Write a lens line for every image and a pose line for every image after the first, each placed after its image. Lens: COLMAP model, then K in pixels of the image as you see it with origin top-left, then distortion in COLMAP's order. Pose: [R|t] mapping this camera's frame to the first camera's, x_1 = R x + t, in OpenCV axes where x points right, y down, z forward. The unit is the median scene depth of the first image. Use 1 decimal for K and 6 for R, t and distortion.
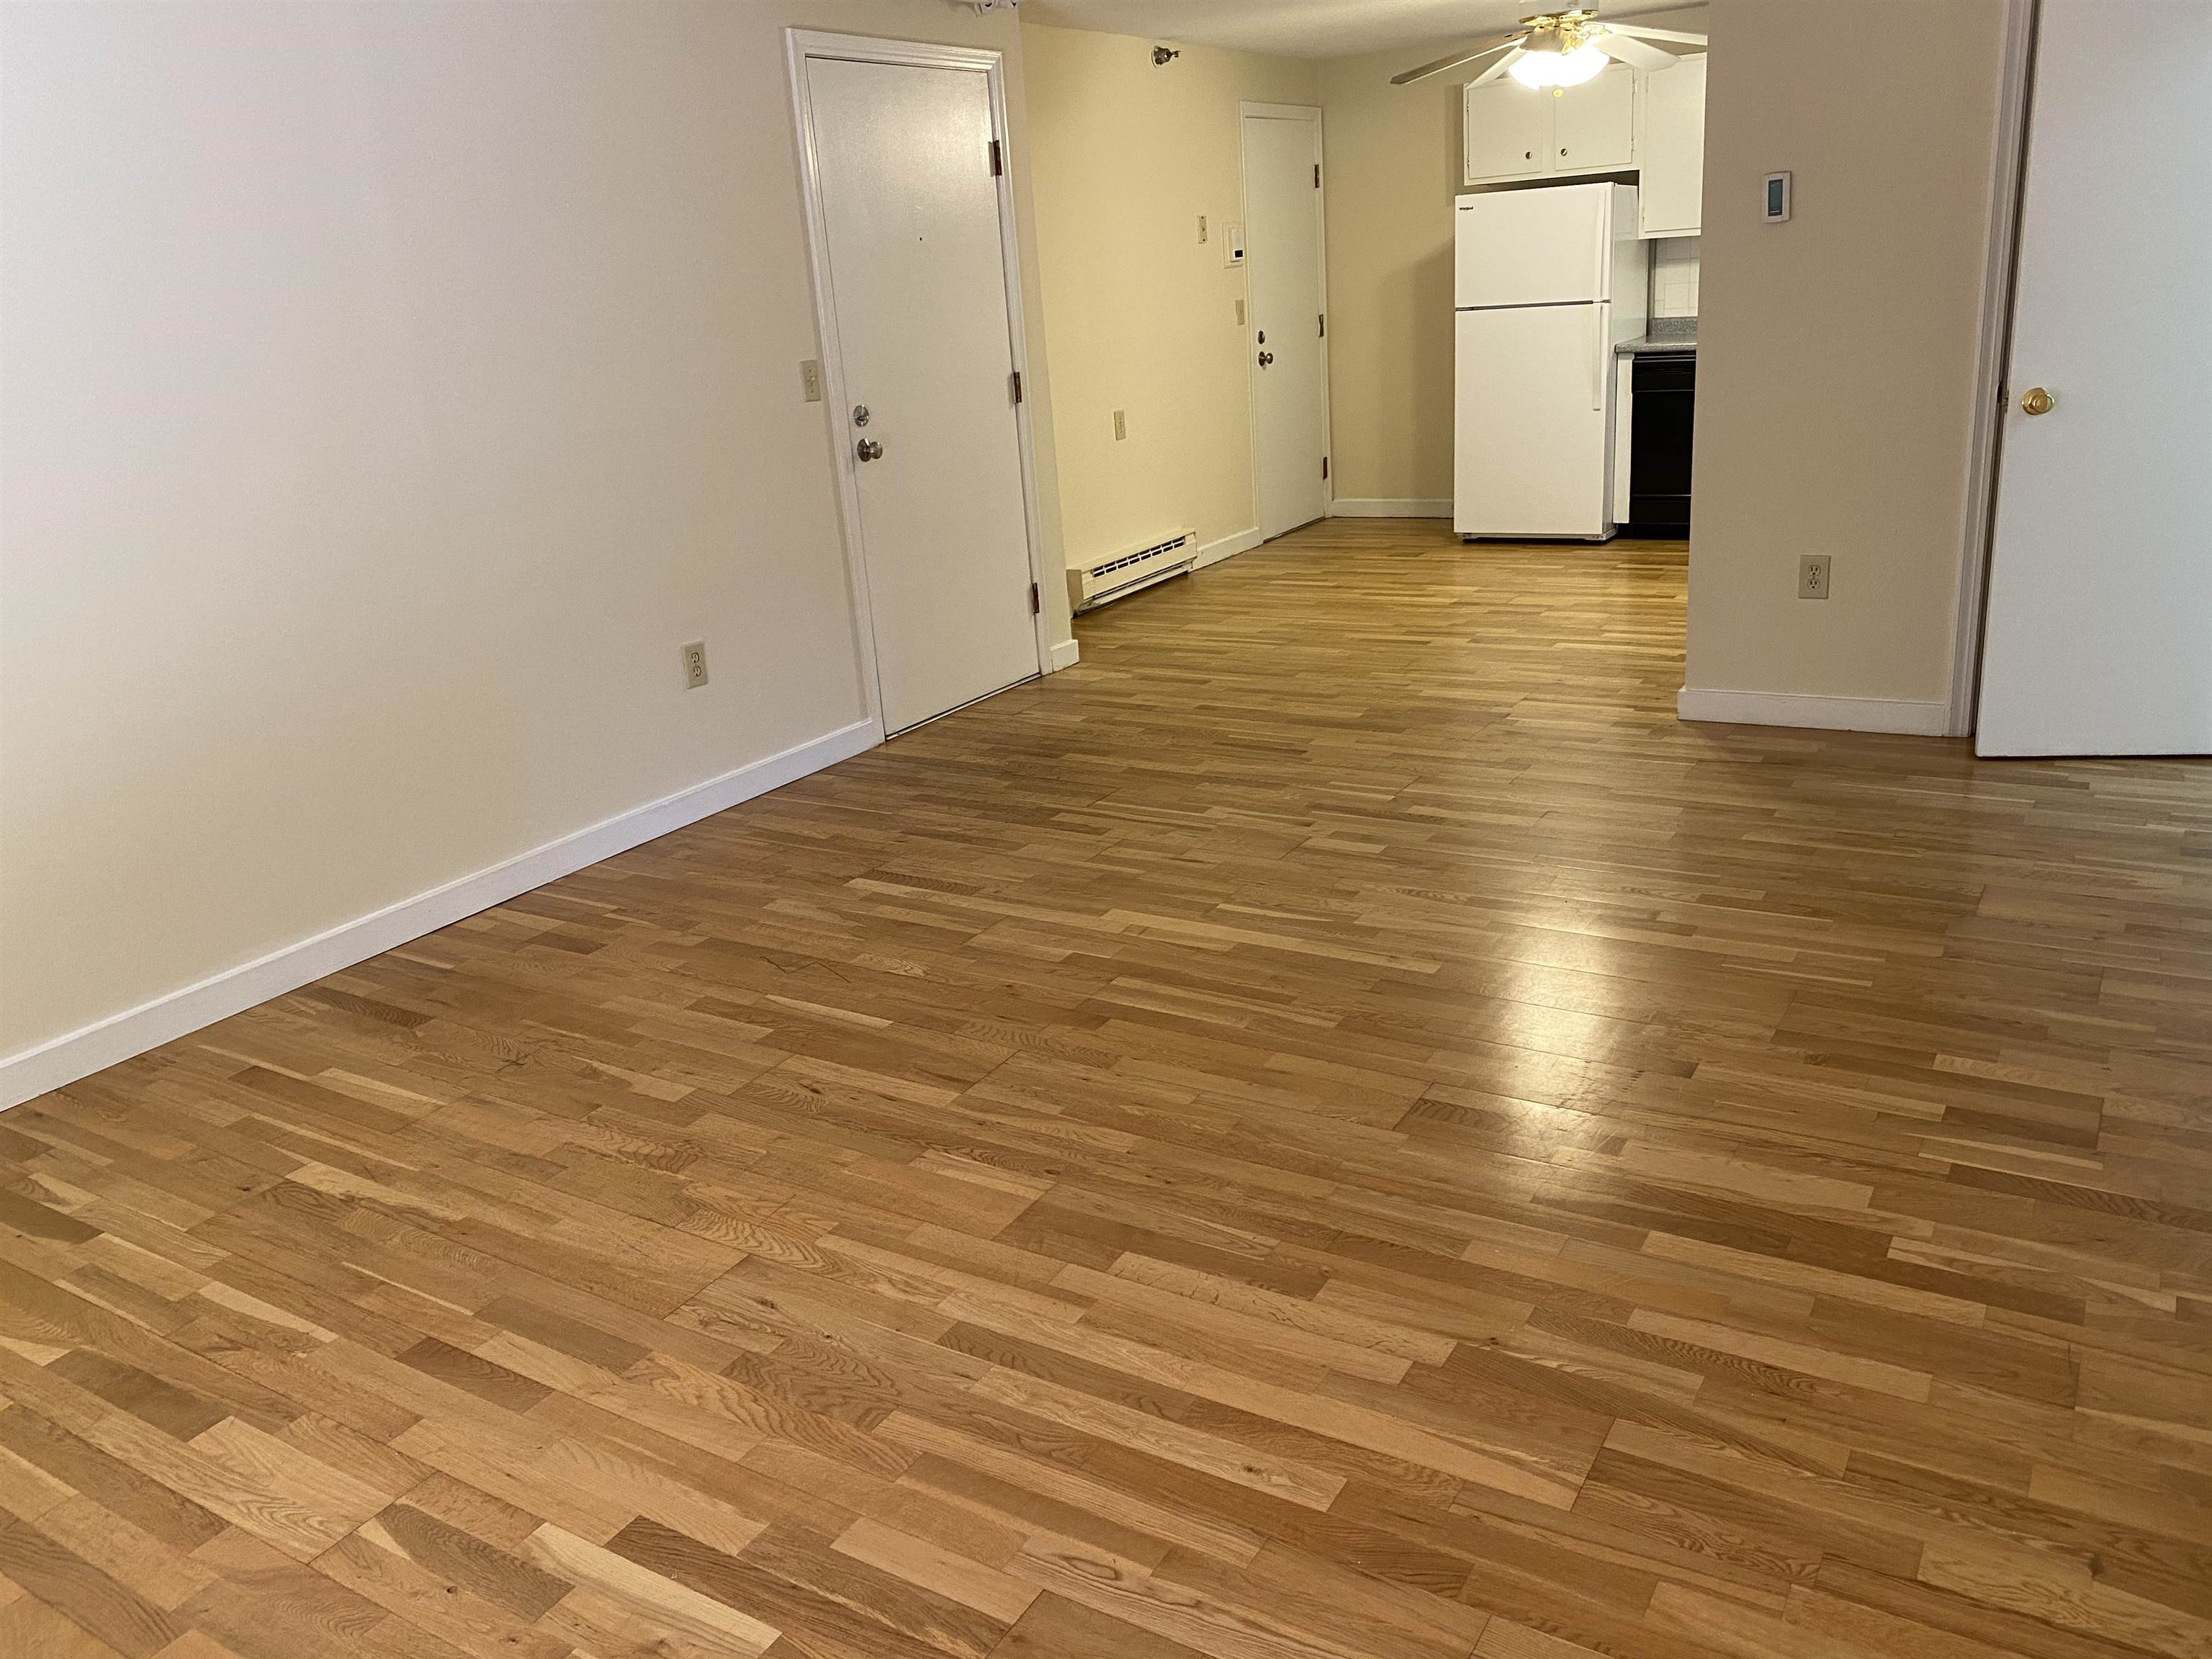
lens RADIAL K [[1701.7, 0, 1089.8], [0, 1701.7, 826.6], [0, 0, 1]] dist [0.027856, -0.001277]
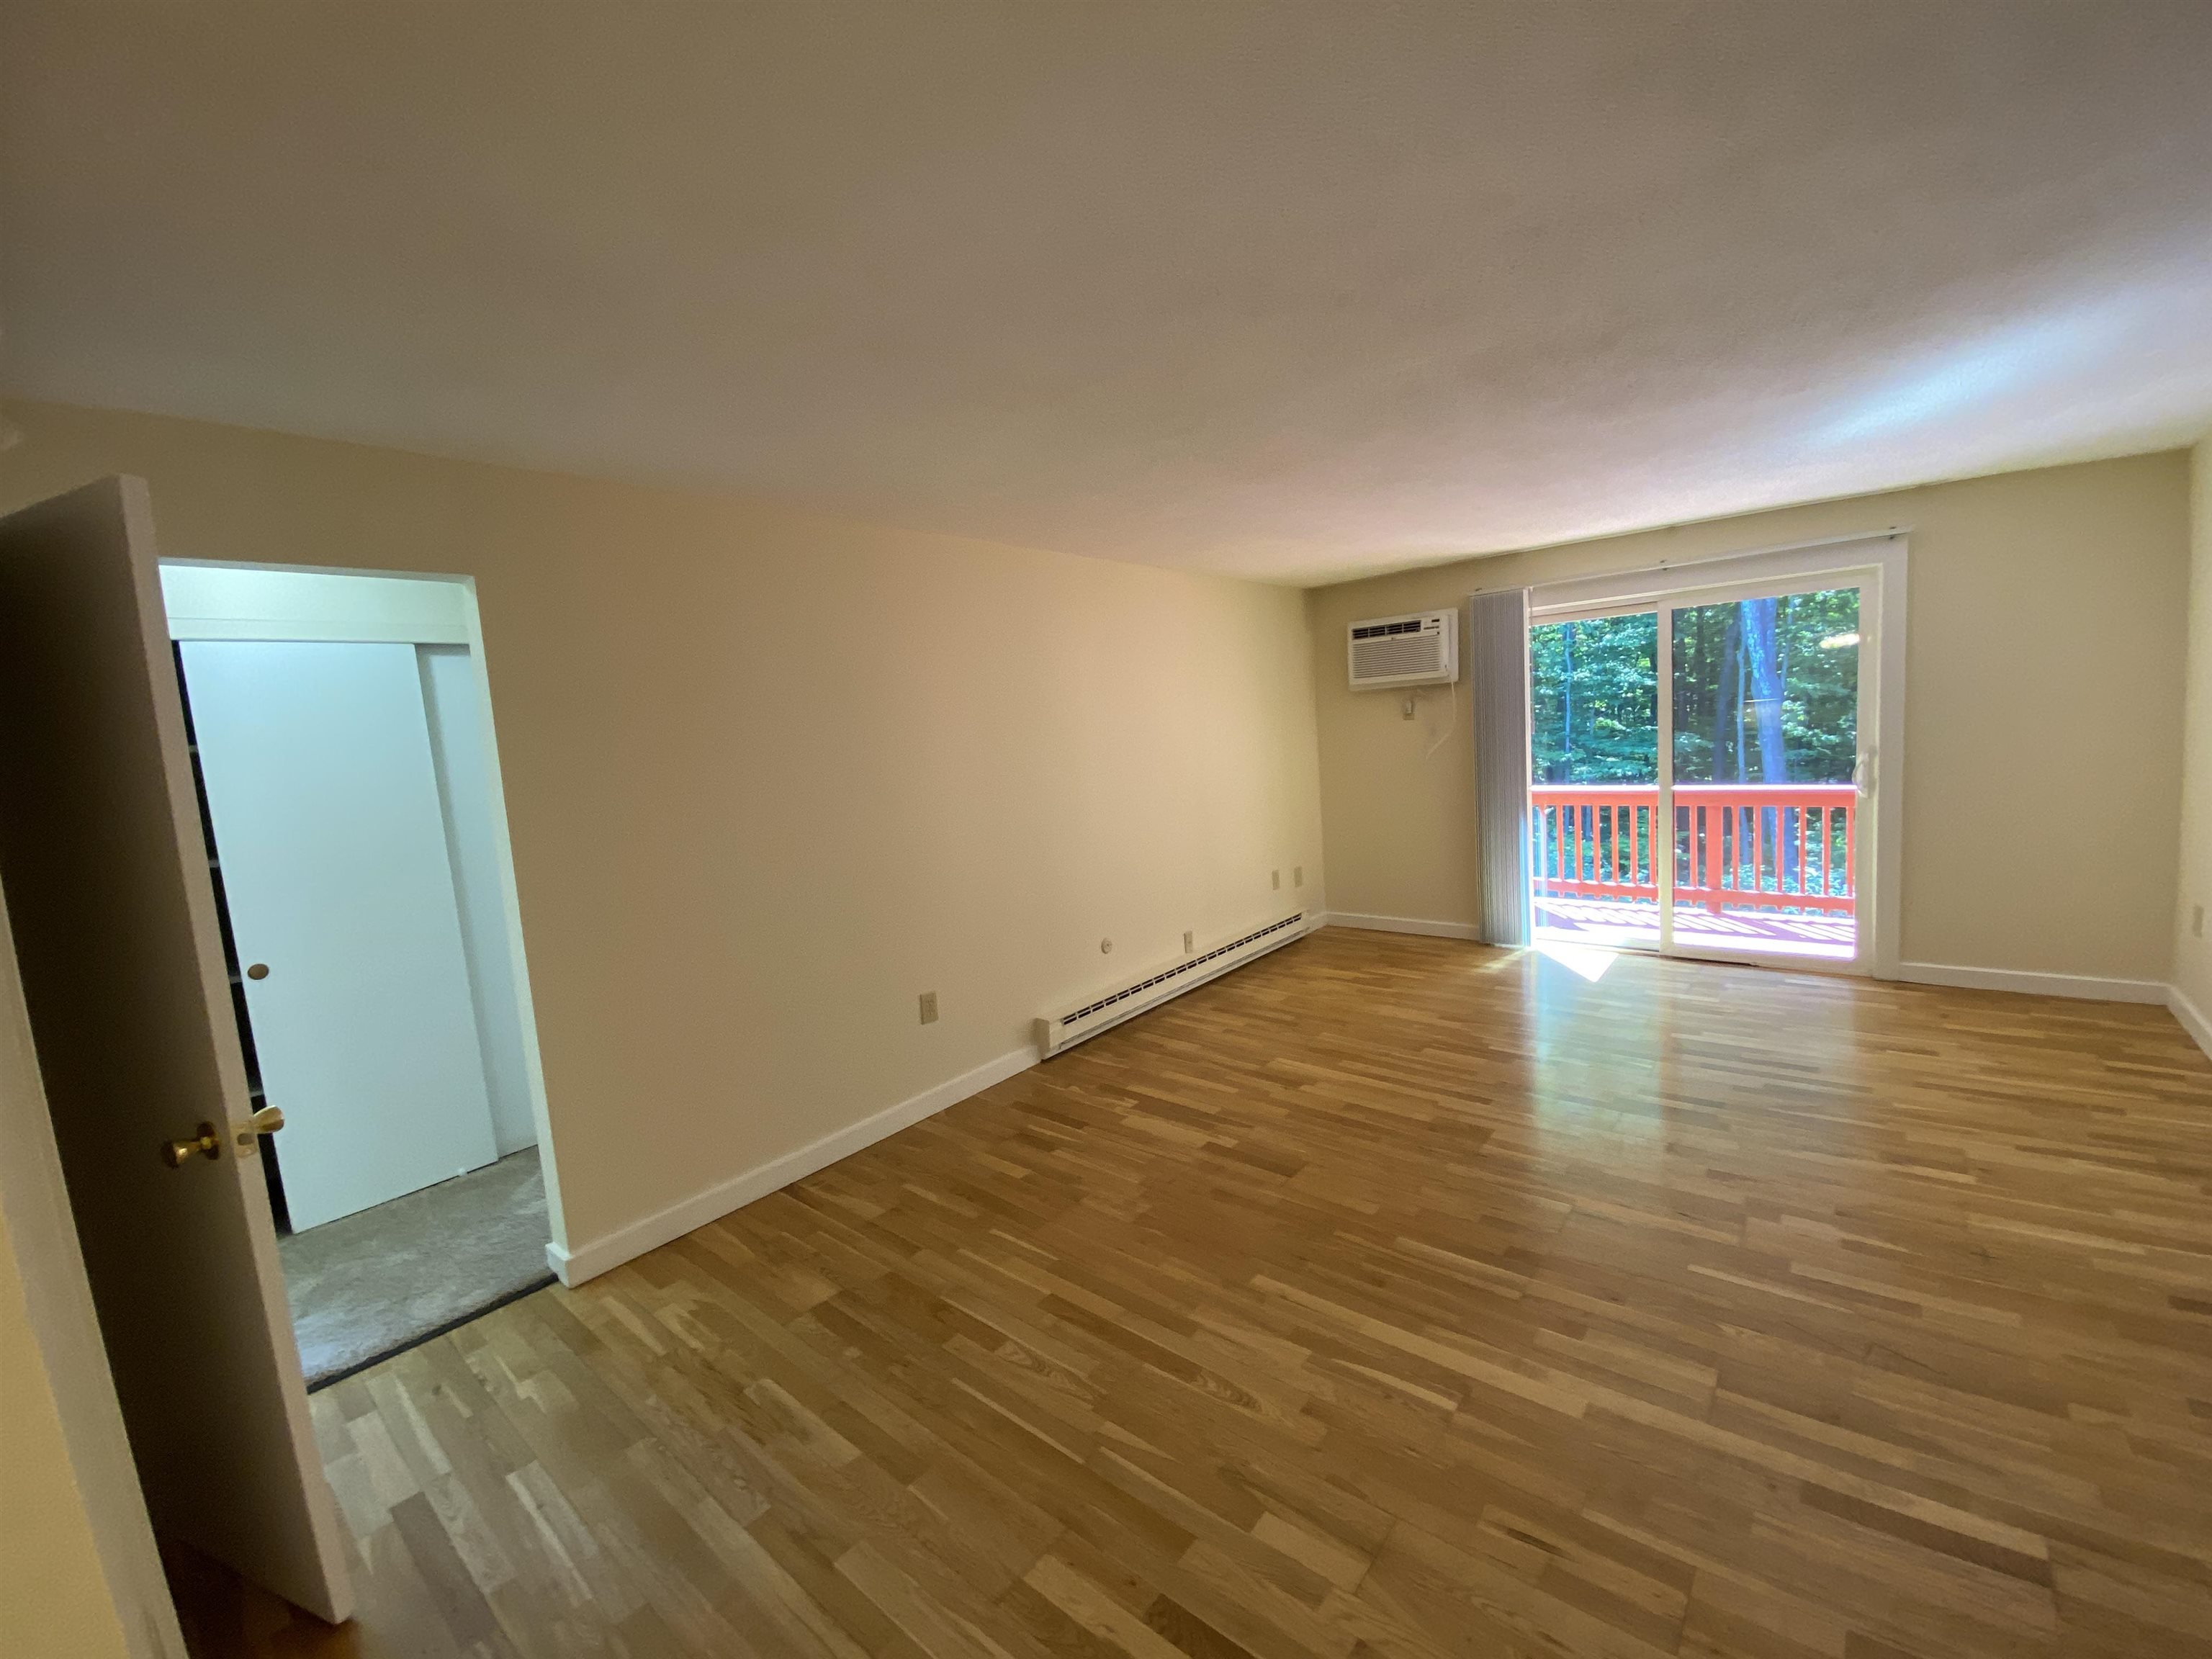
lens RADIAL K [[893.4, 0, 1089.3], [0, 893.4, 817.9], [0, 0, 1]] dist [0.012857, -0.015256]
pose [[-0.978504, 0.127148, 0.162367, 0.156825], [0.182214, 0.901759, 0.391956, -0.488017], [-0.096579, 0.413116, -0.905543, 1.372826]]
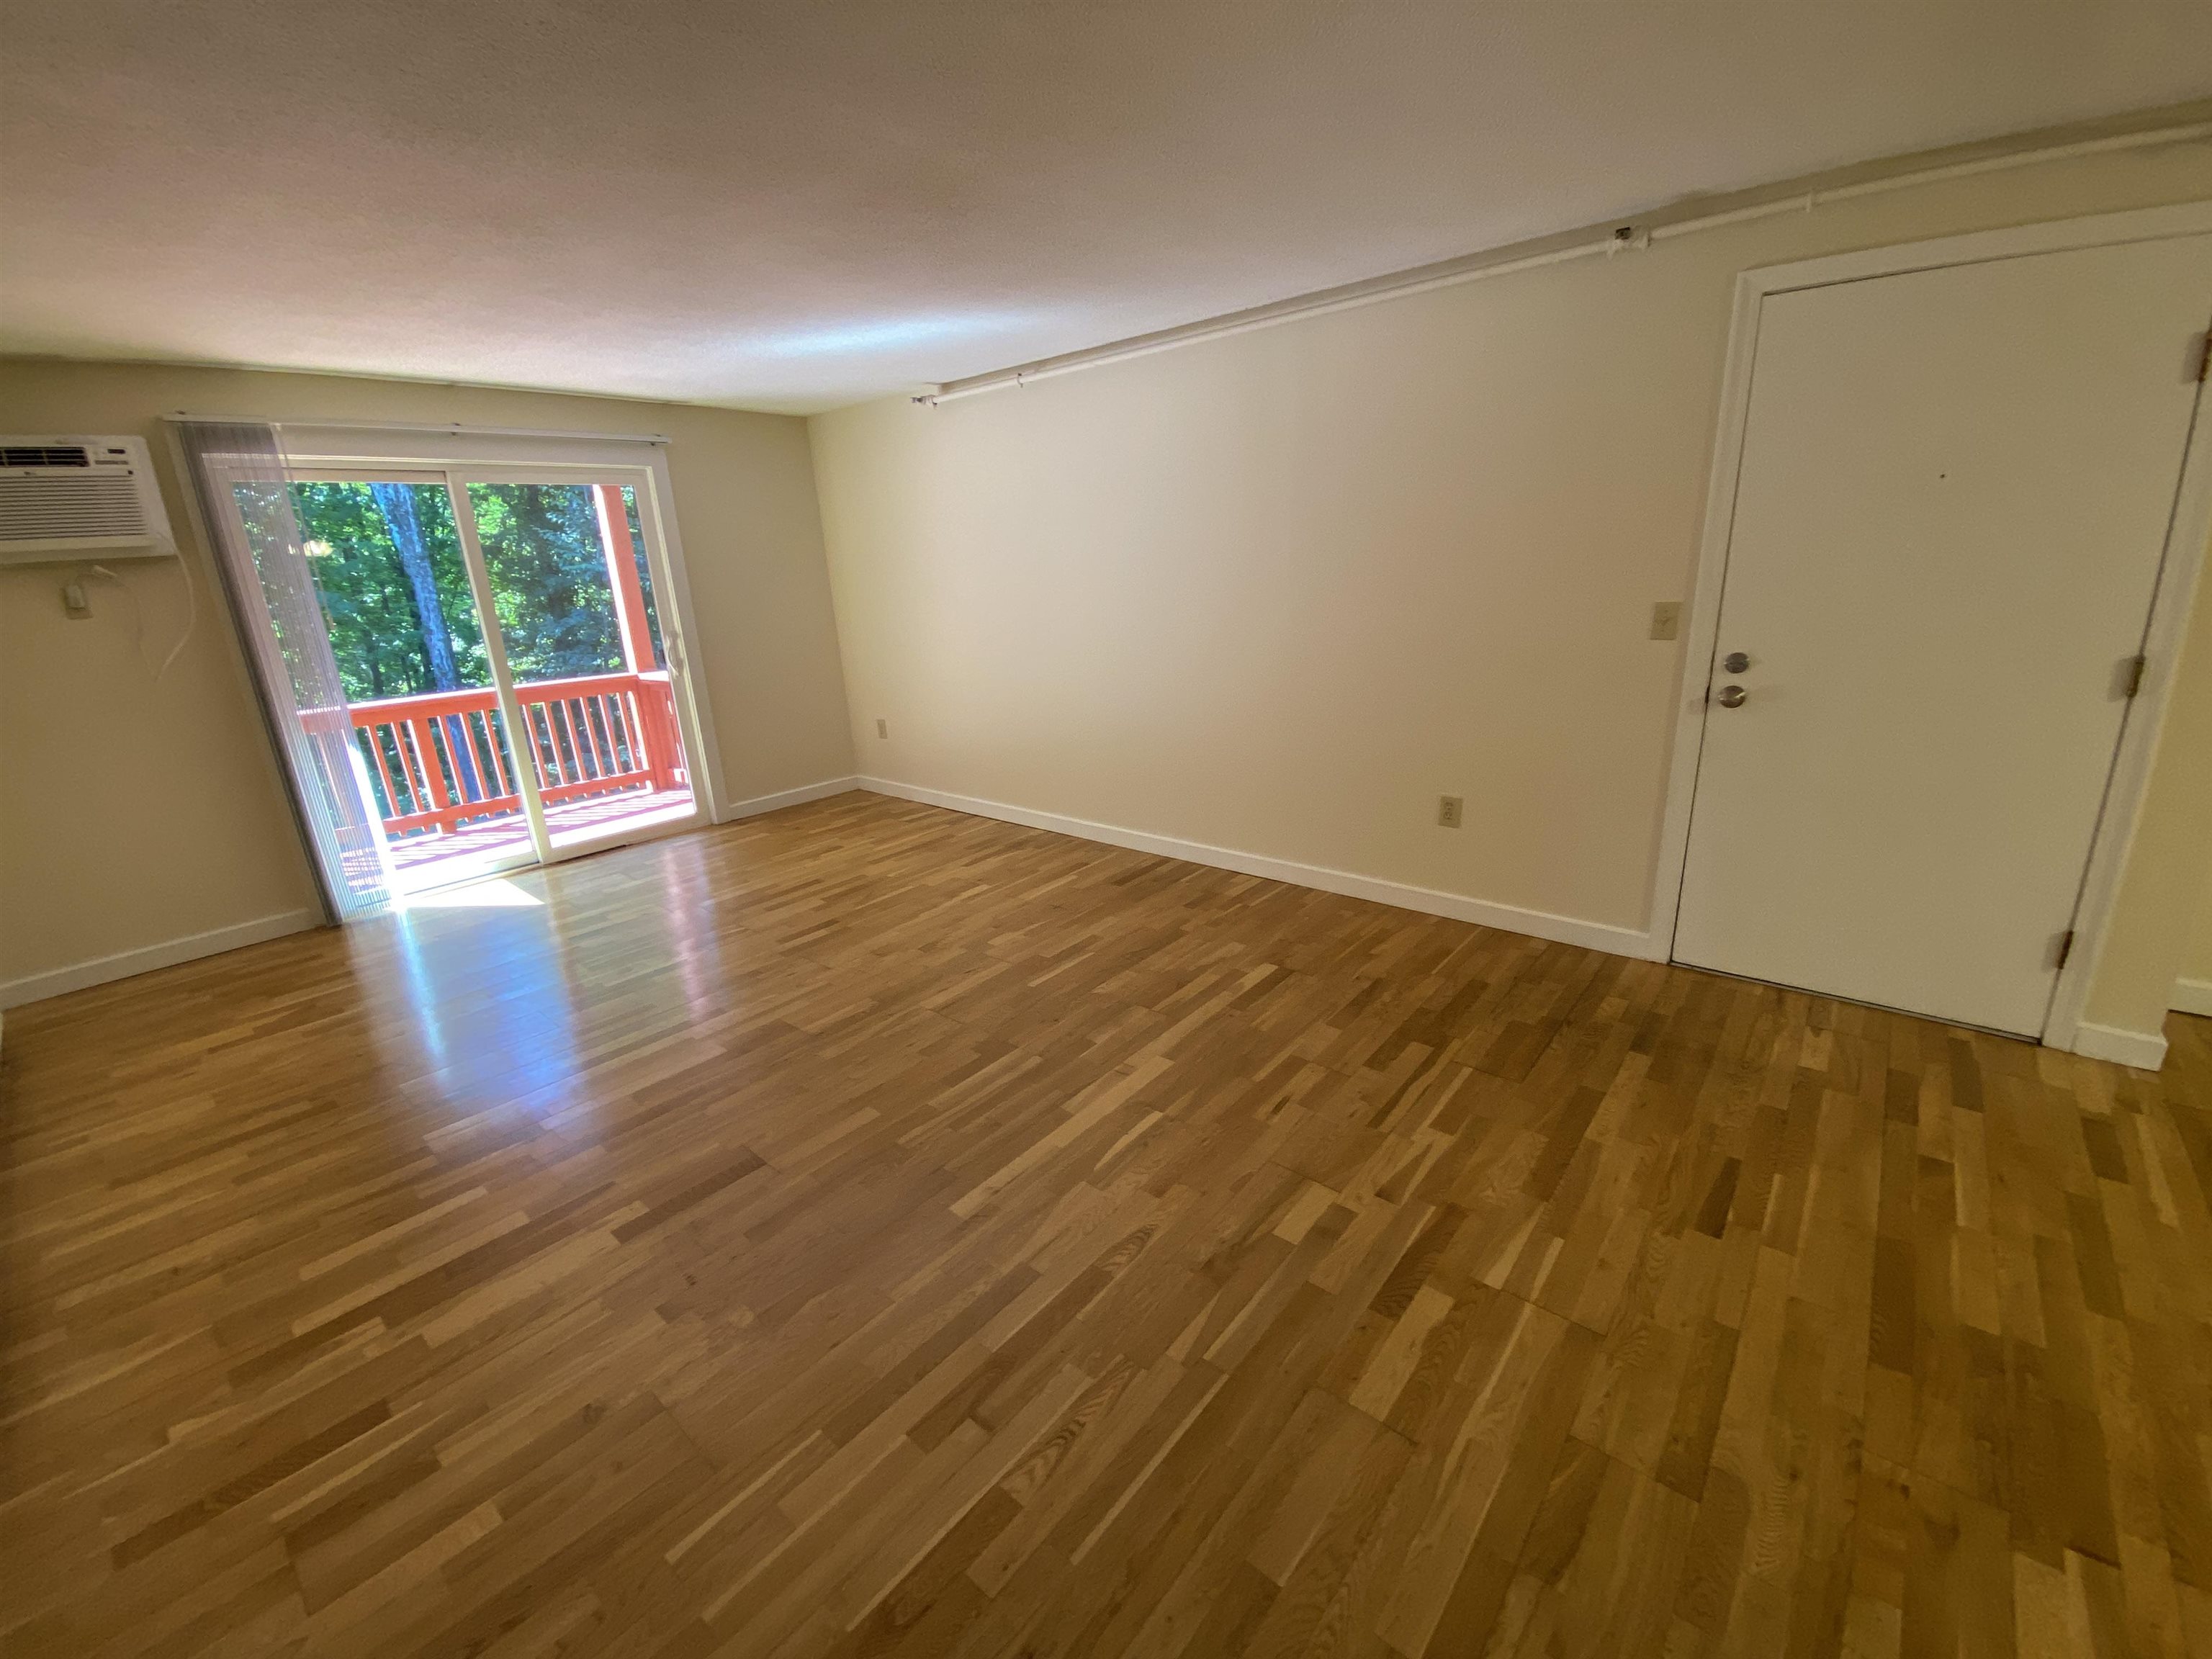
lens RADIAL K [[893.4, 0, 1111.8], [0, 893.4, 831.7], [0, 0, 1]] dist [0.012857, -0.015256]
pose [[-0.142991, 0.369133, -0.918311, 0.590792], [-0.252306, 0.883594, 0.394465, -0.368593], [0.957024, 0.288100, -0.033211, 0.963091]]
